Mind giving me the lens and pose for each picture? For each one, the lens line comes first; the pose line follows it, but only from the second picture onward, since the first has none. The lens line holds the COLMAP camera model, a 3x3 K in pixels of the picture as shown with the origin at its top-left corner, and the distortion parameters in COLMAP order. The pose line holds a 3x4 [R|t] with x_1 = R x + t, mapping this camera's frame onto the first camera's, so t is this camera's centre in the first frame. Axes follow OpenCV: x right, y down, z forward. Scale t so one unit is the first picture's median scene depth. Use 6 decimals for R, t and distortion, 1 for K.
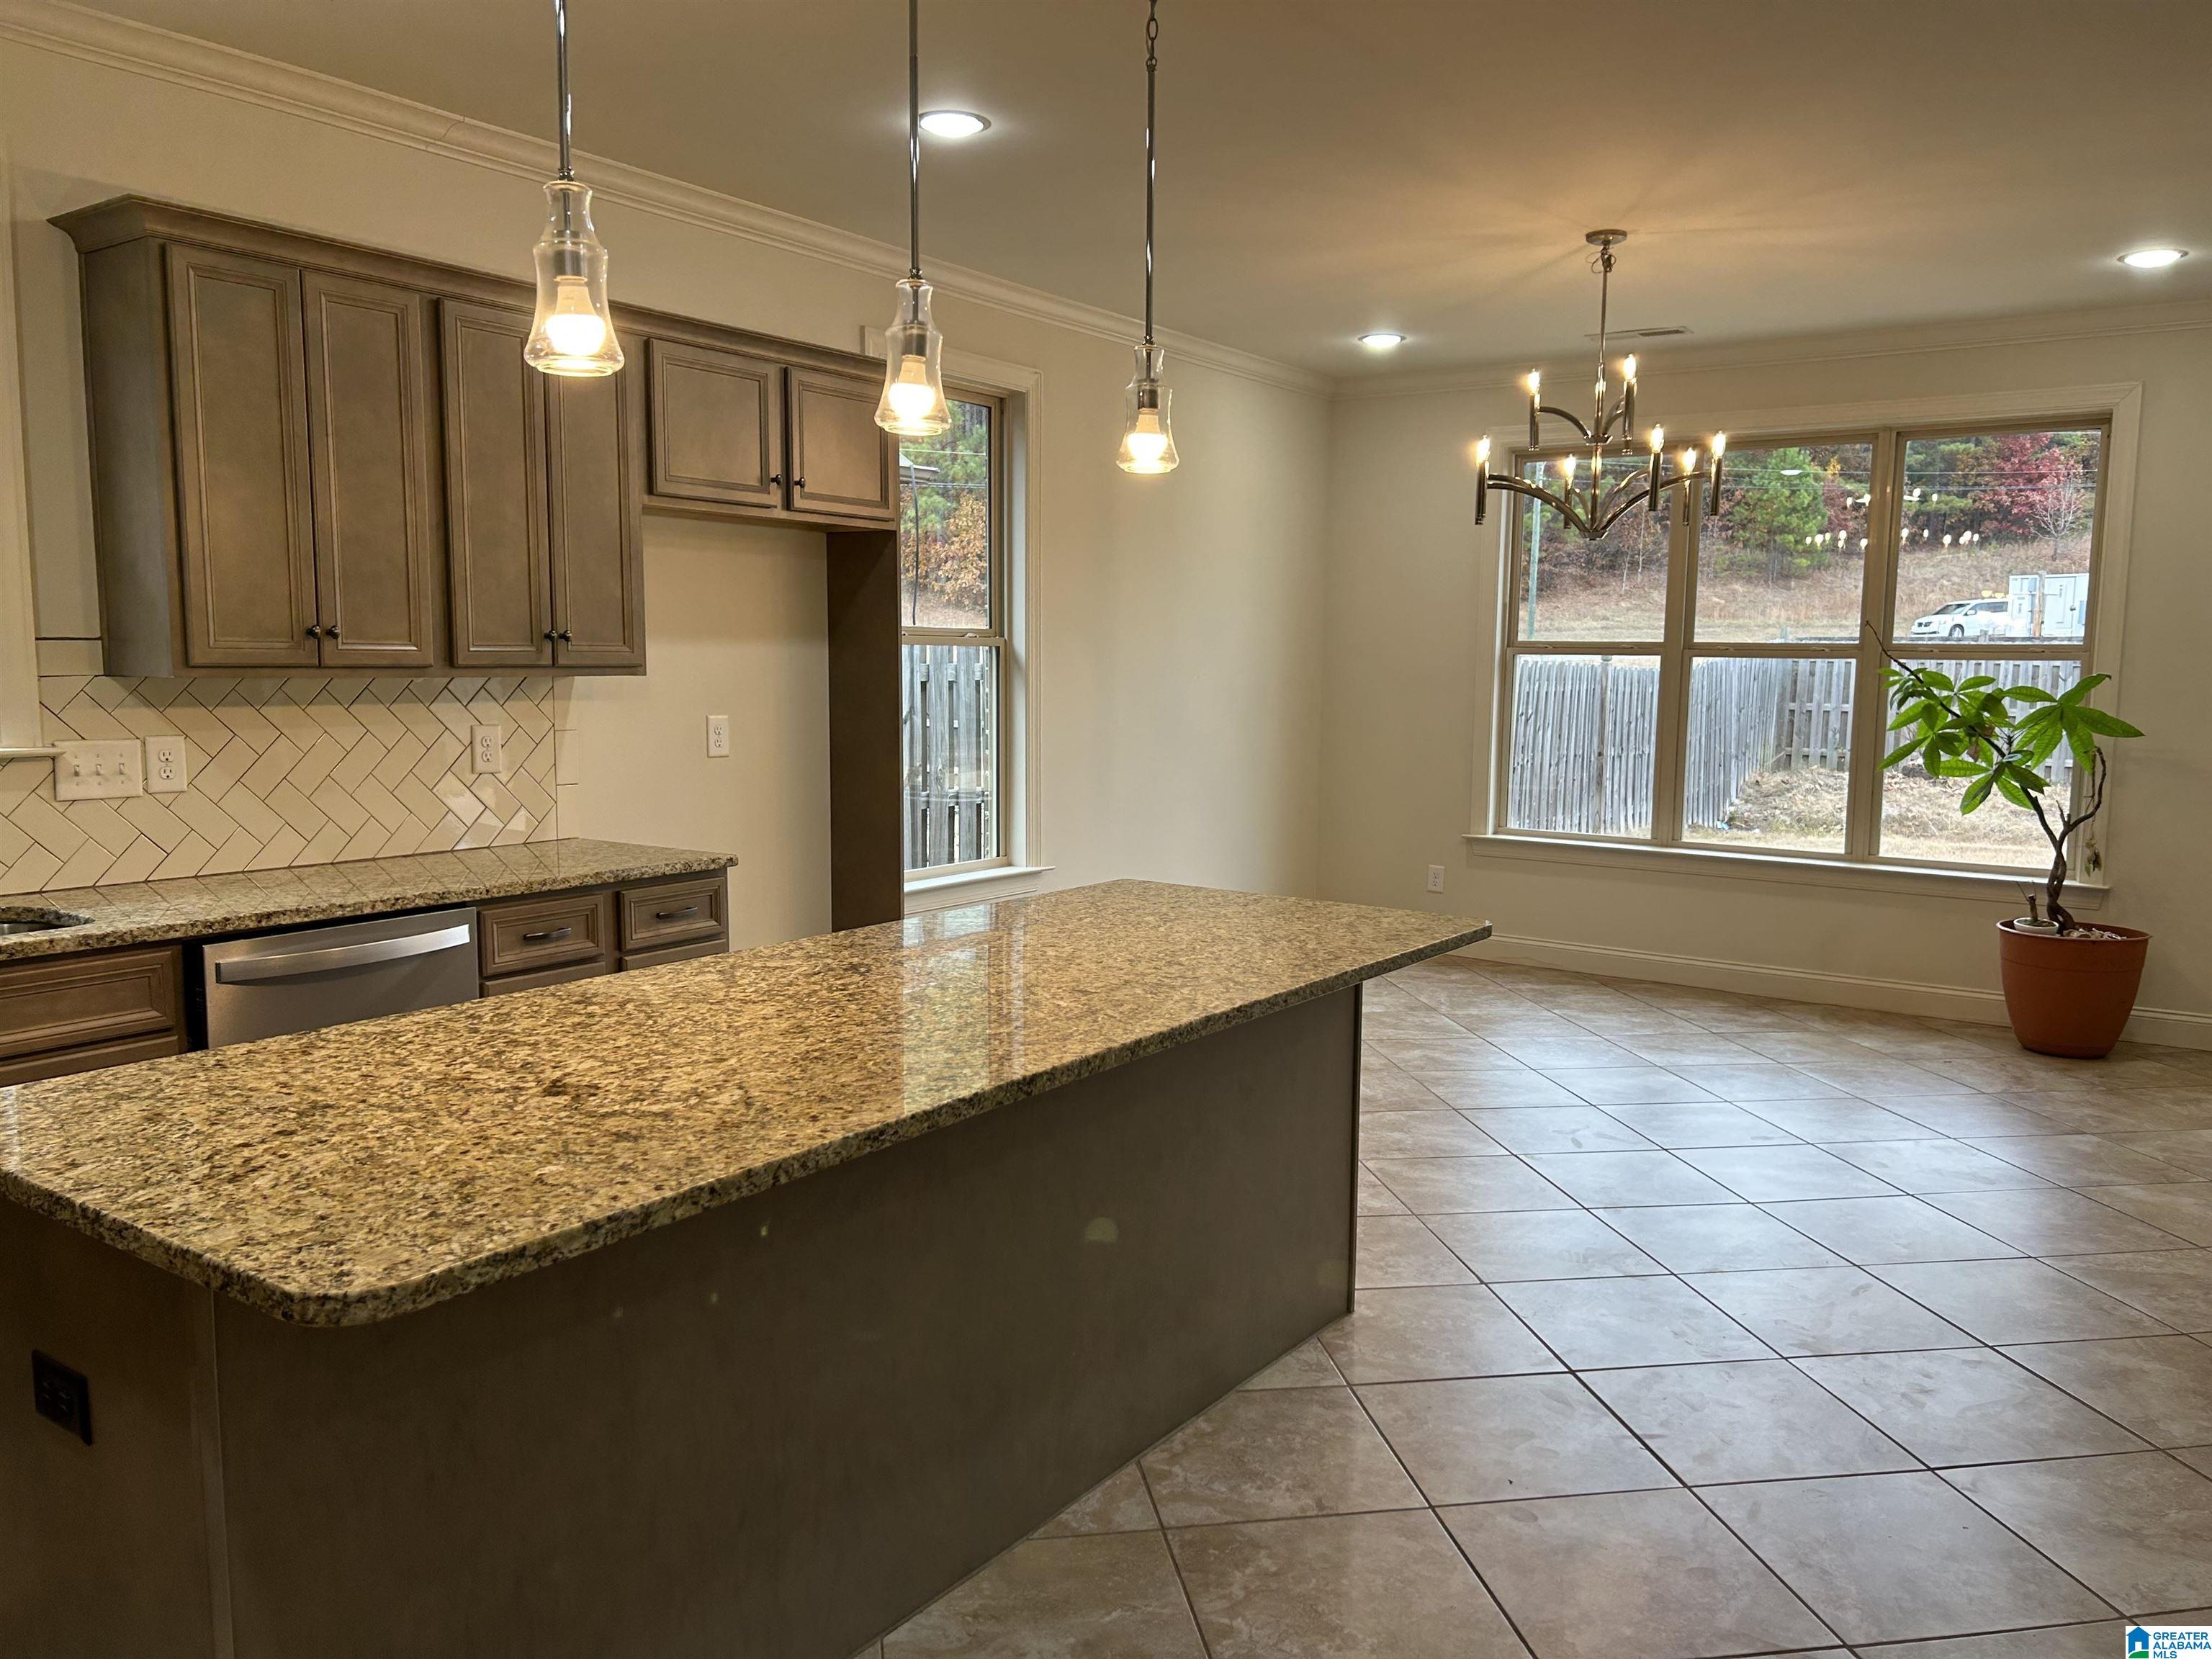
lens RADIAL K [[1665.7, 0, 1125.6], [0, 1665.7, 832.2], [0, 0, 1]] dist [0.008693, -0.002429]
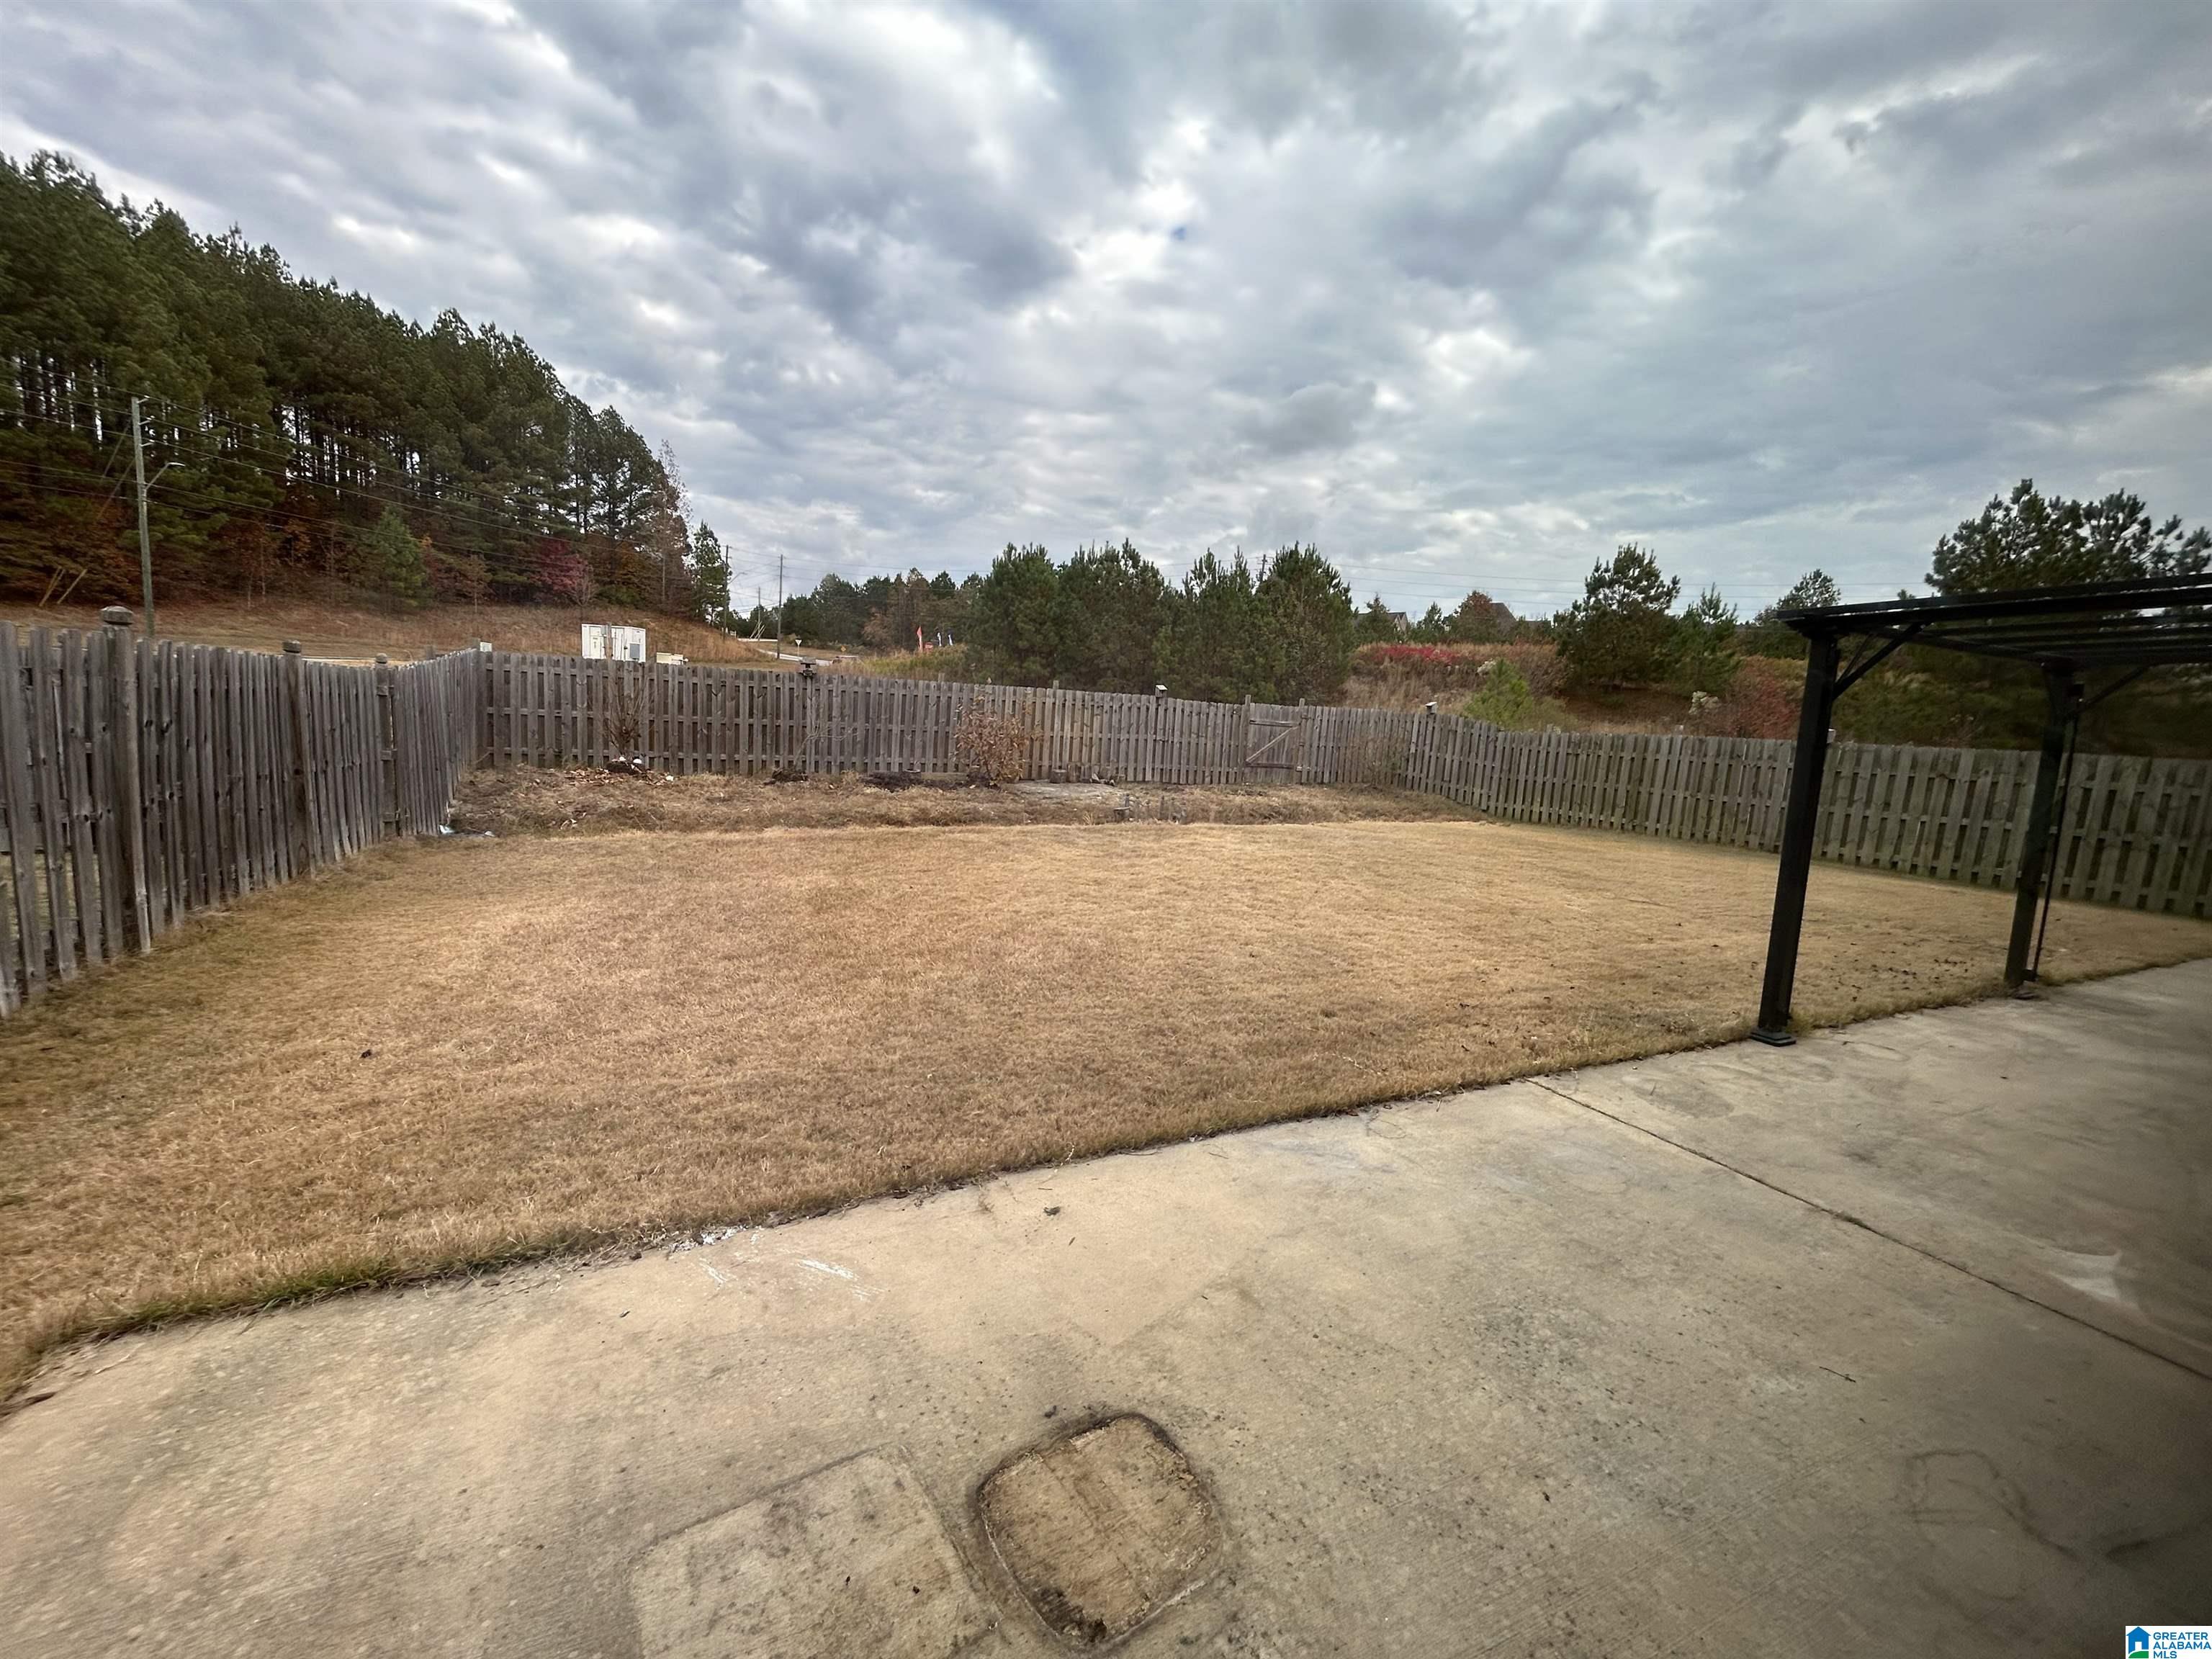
lens RADIAL K [[893.1, 0, 1107.8], [0, 893.1, 831.6], [0, 0, 1]] dist [-0.001127, 0.000257]
pose [[0.498165, -0.095554, 0.861801, 0.616963], [0.040113, 0.995385, 0.087178, -0.227925], [-0.866154, -0.008860, 0.499699, 2.586099]]
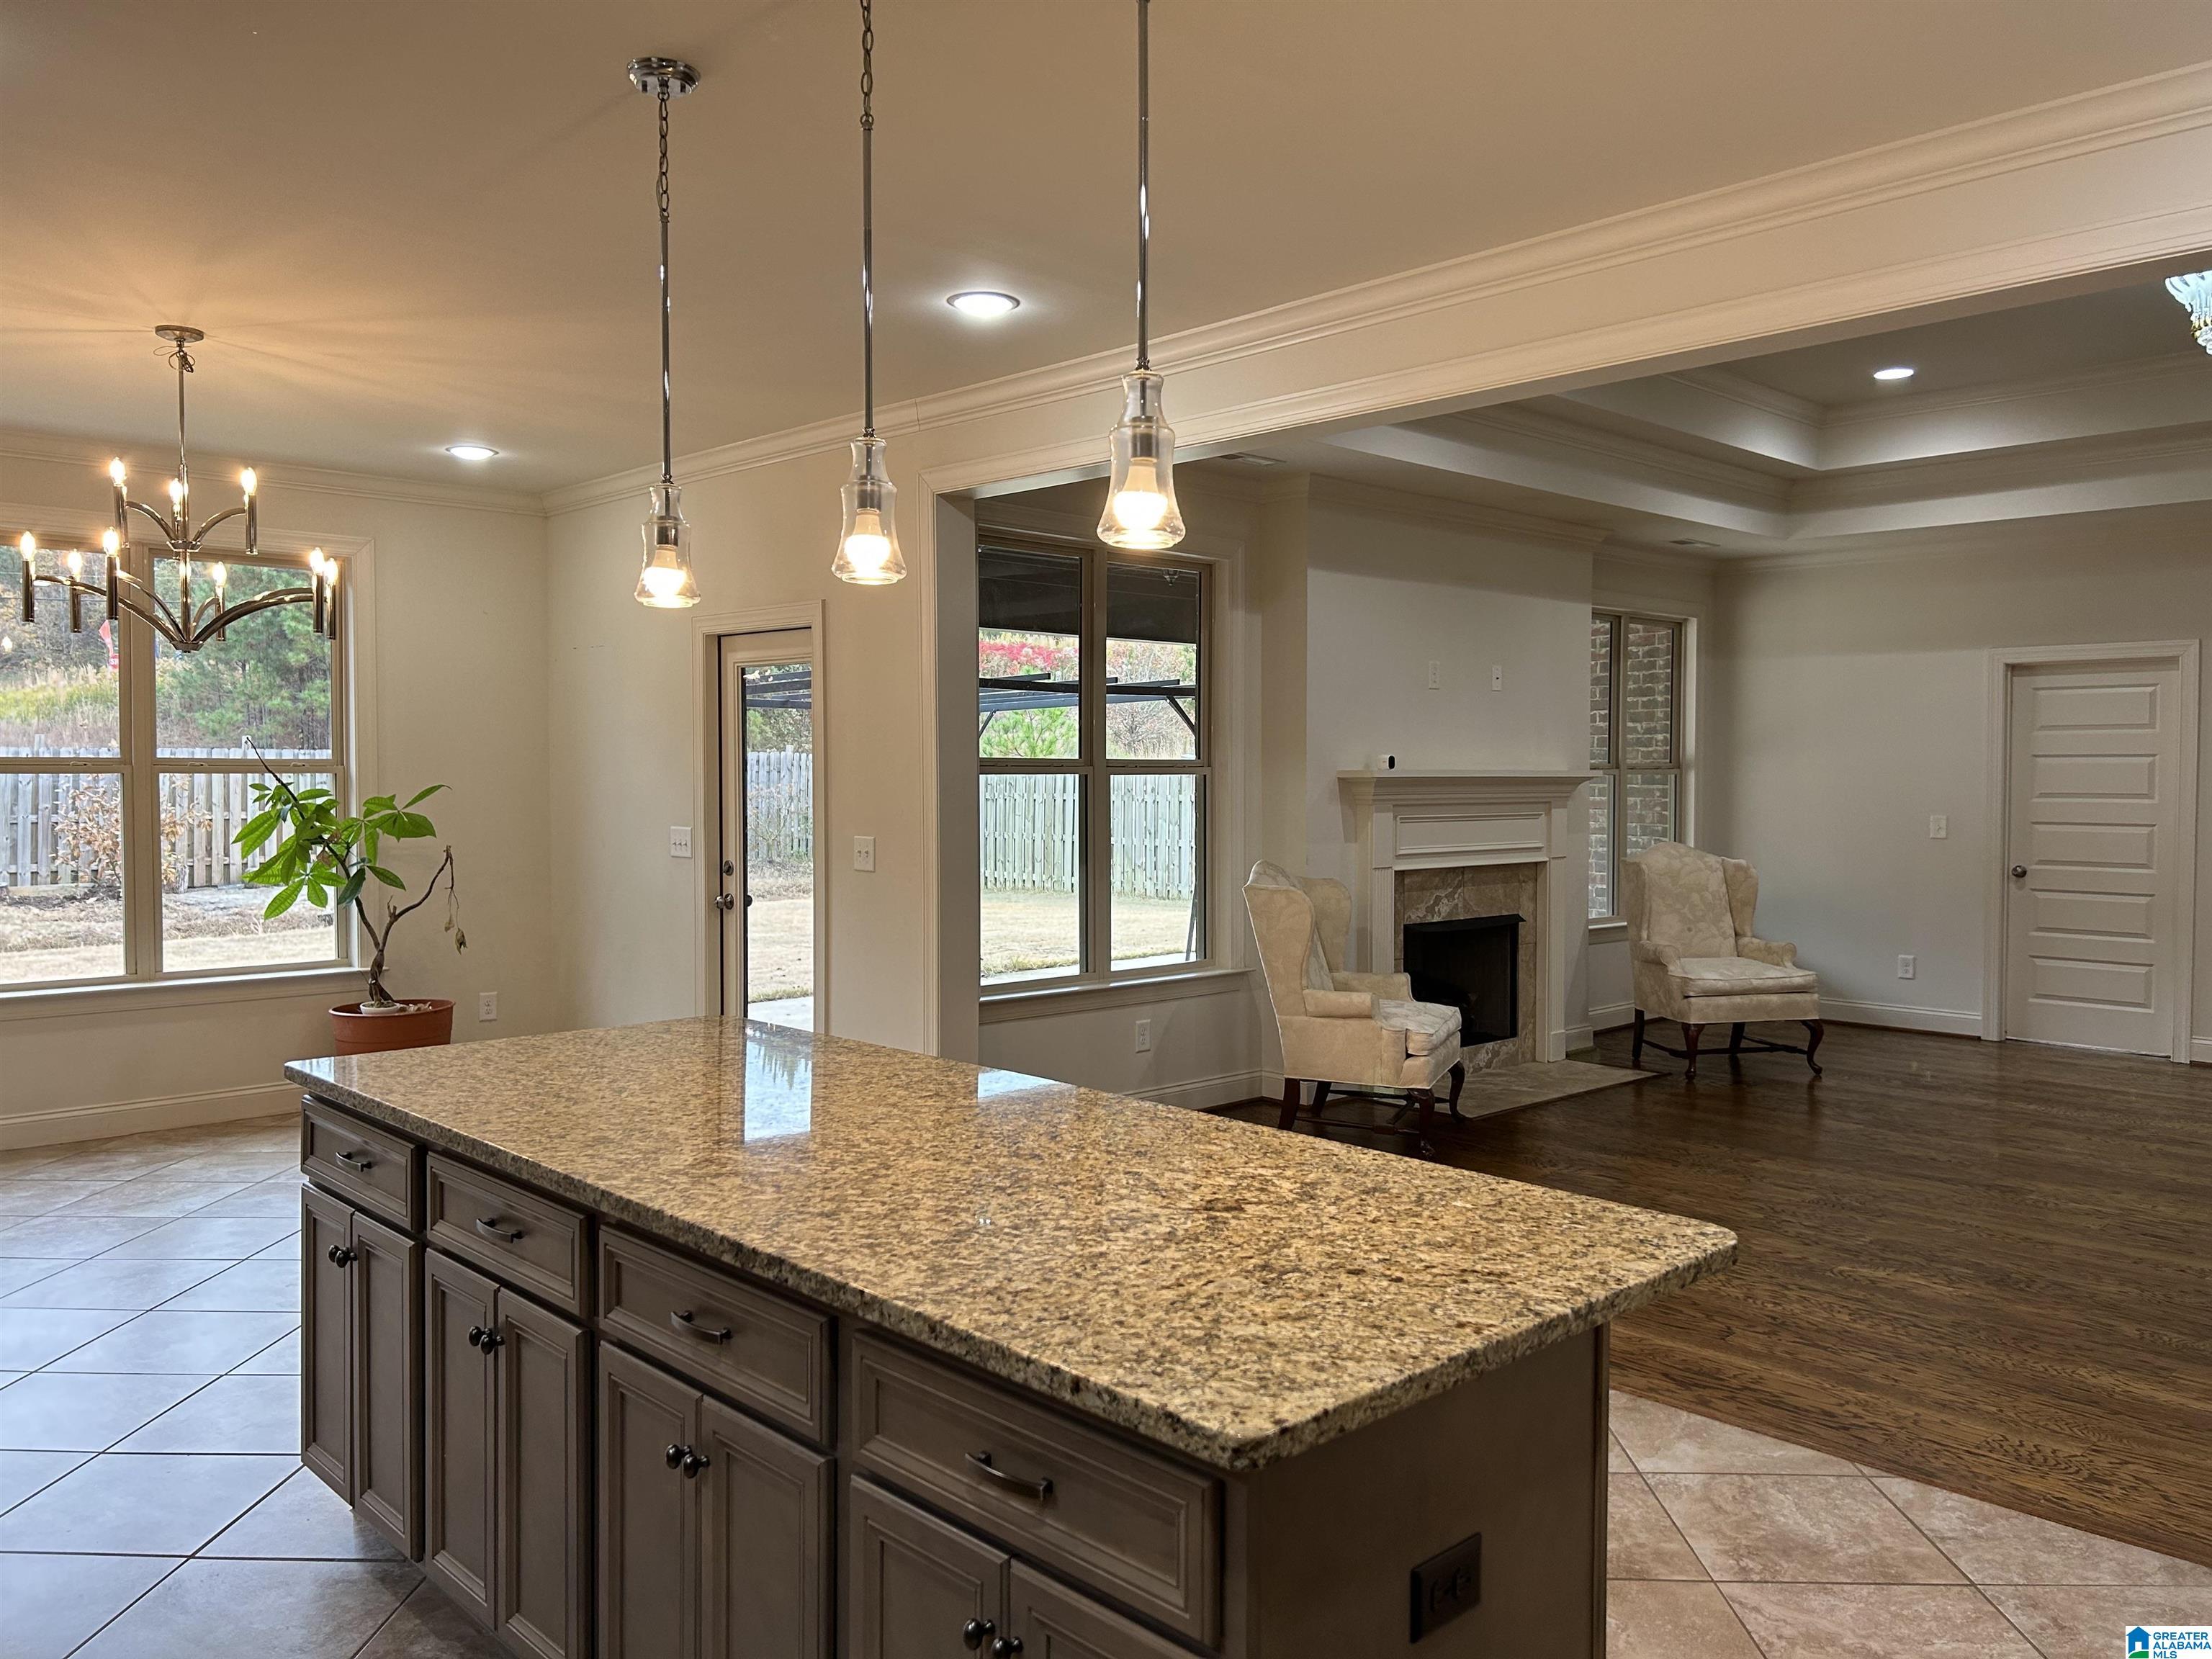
lens RADIAL K [[1665.7, 0, 1123.0], [0, 1665.7, 826.9], [0, 0, 1]] dist [0.008693, -0.002429]
pose [[0.194209, -0.042228, 0.980051, -0.924656], [0.103029, 0.994425, 0.022431, -0.079366], [-0.975535, 0.096618, 0.197477, 0.550577]]
